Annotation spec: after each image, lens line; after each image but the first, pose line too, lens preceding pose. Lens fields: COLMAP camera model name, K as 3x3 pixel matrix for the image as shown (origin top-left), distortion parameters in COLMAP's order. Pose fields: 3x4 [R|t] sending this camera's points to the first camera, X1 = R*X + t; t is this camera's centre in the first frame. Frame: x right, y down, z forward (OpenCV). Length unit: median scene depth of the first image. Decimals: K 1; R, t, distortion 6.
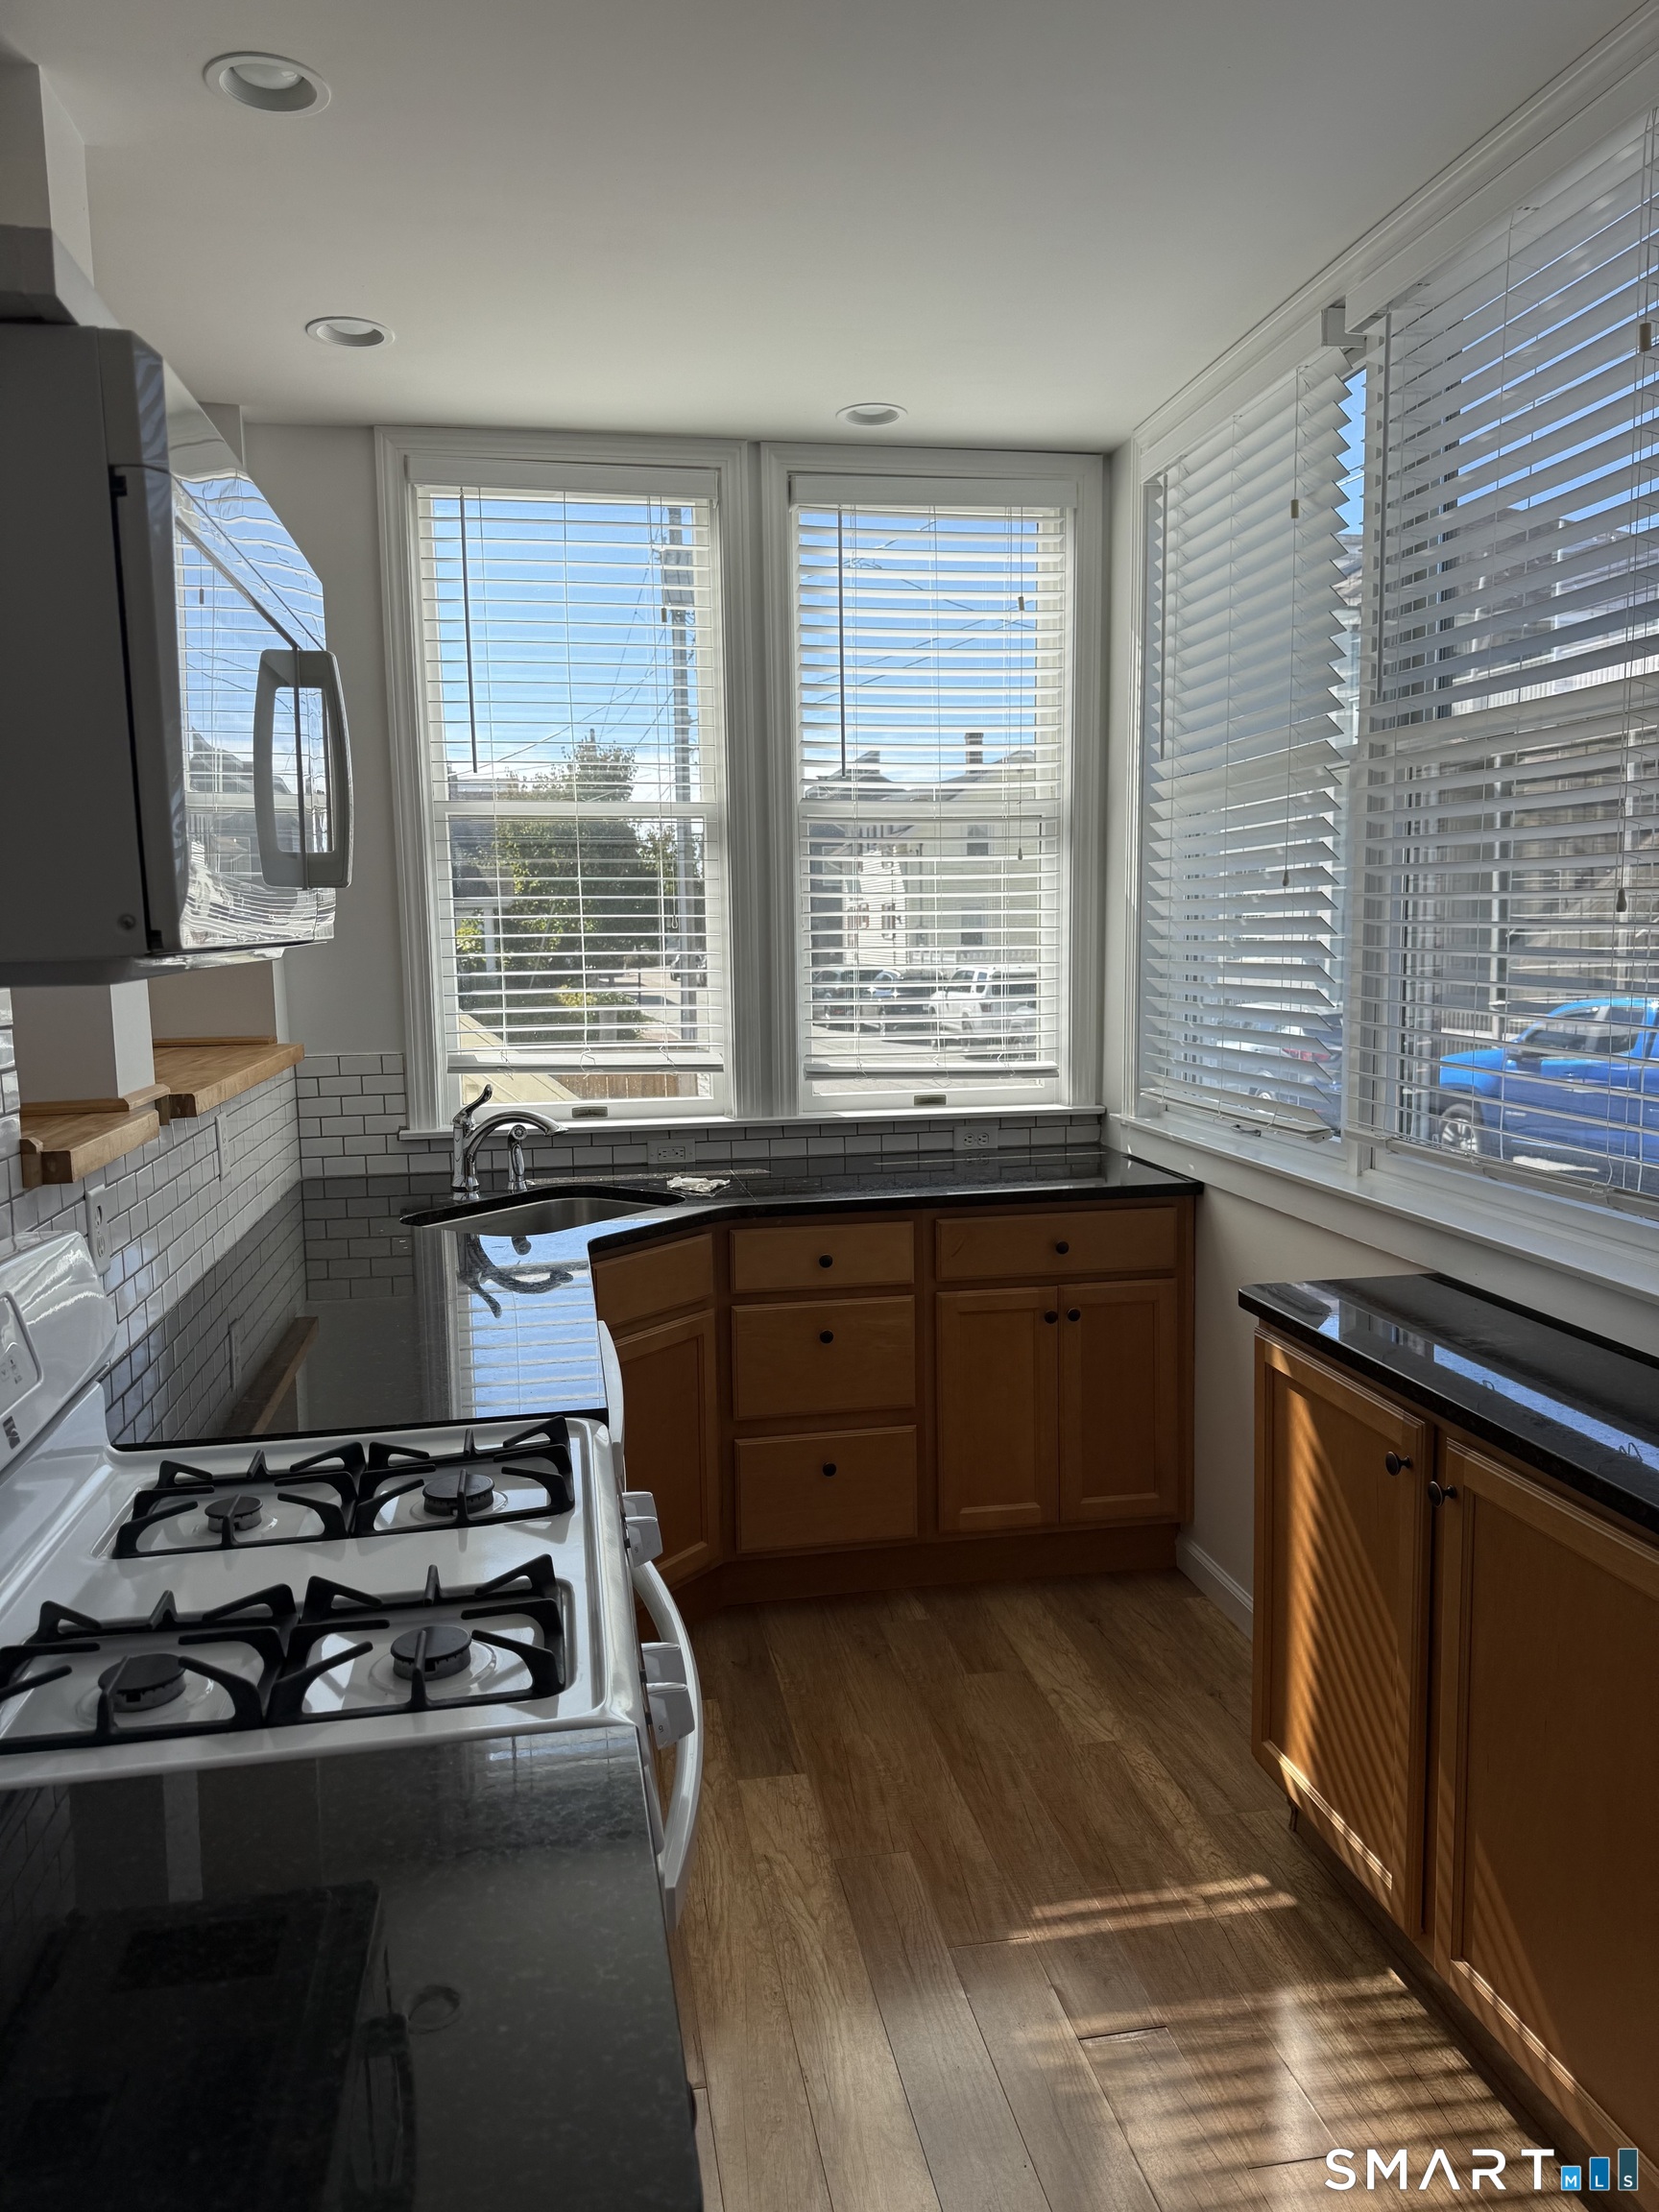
lens RADIAL K [[1562.4, 0, 822.4], [0, 1562.4, 1105.3], [0, 0, 1]] dist [0.043149, -0.056470]
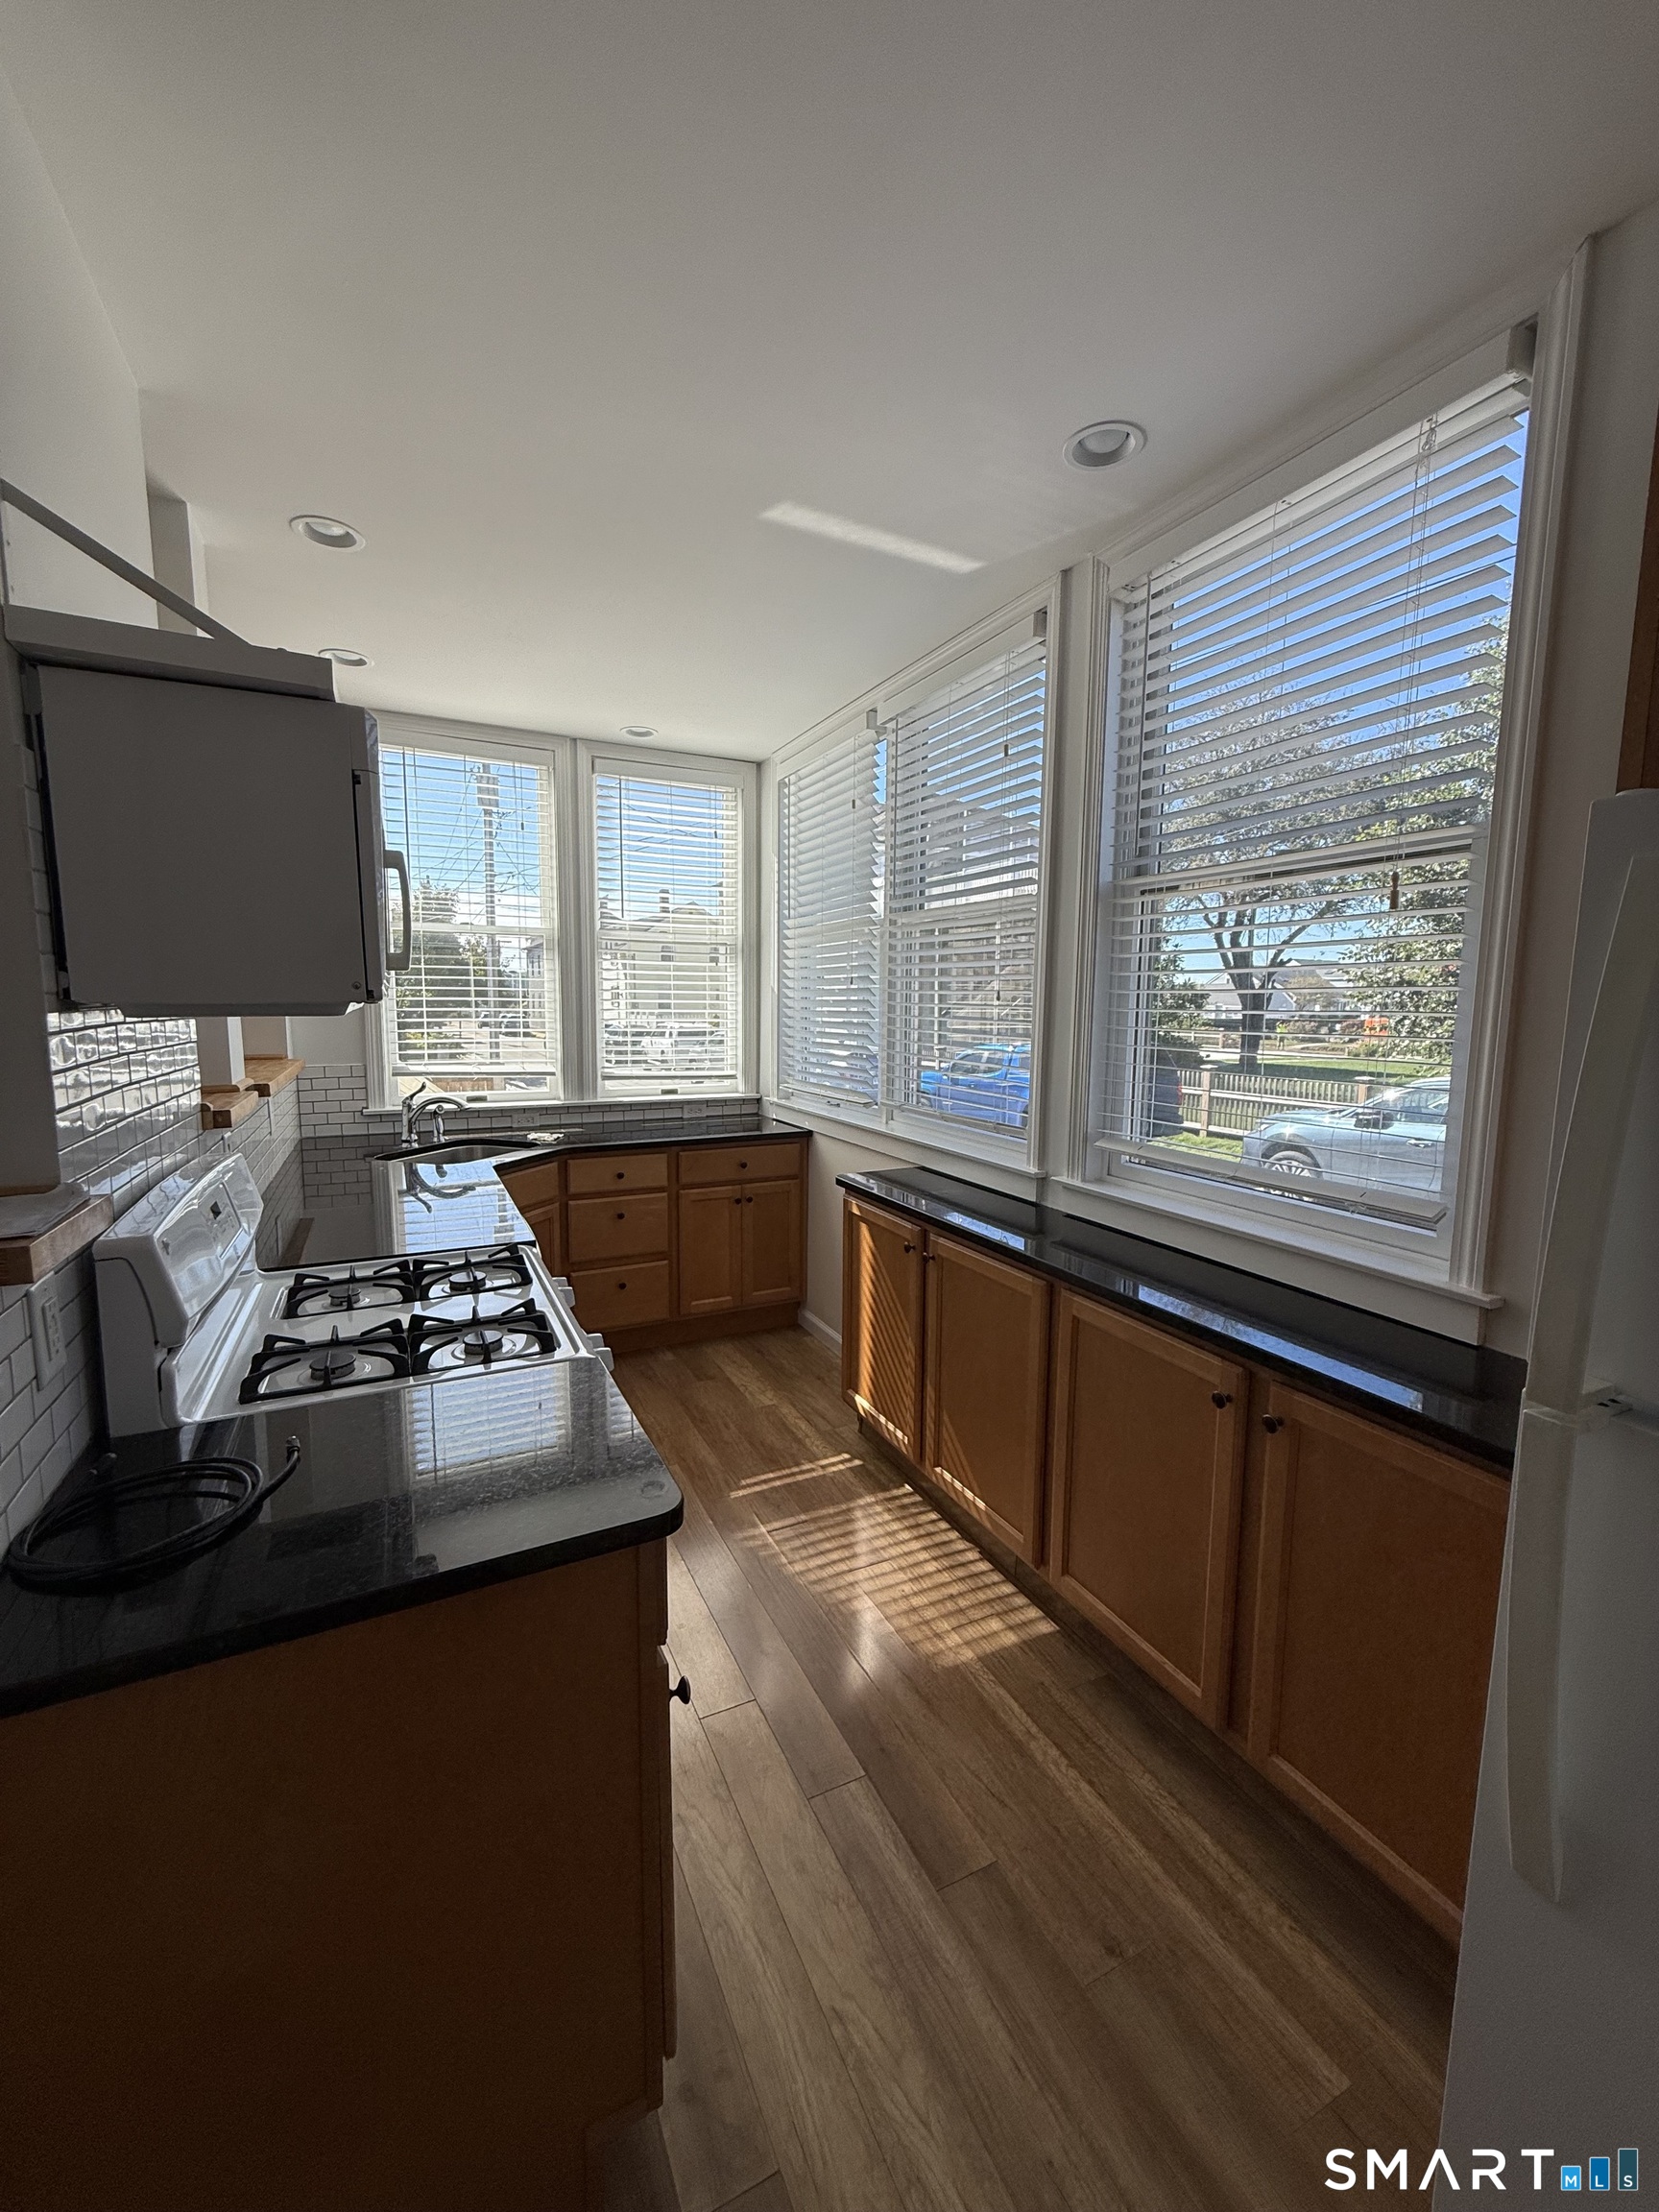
lens RADIAL K [[879.9, 0, 826.7], [0, 879.9, 1098.9], [0, 0, 1]] dist [-0.003810, 0.000305]
pose [[0.960924, -0.005063, 0.276764, -0.059112], [0.006400, 0.999972, -0.003928, 0.015109], [-0.276737, 0.005546, 0.960930, -0.107101]]
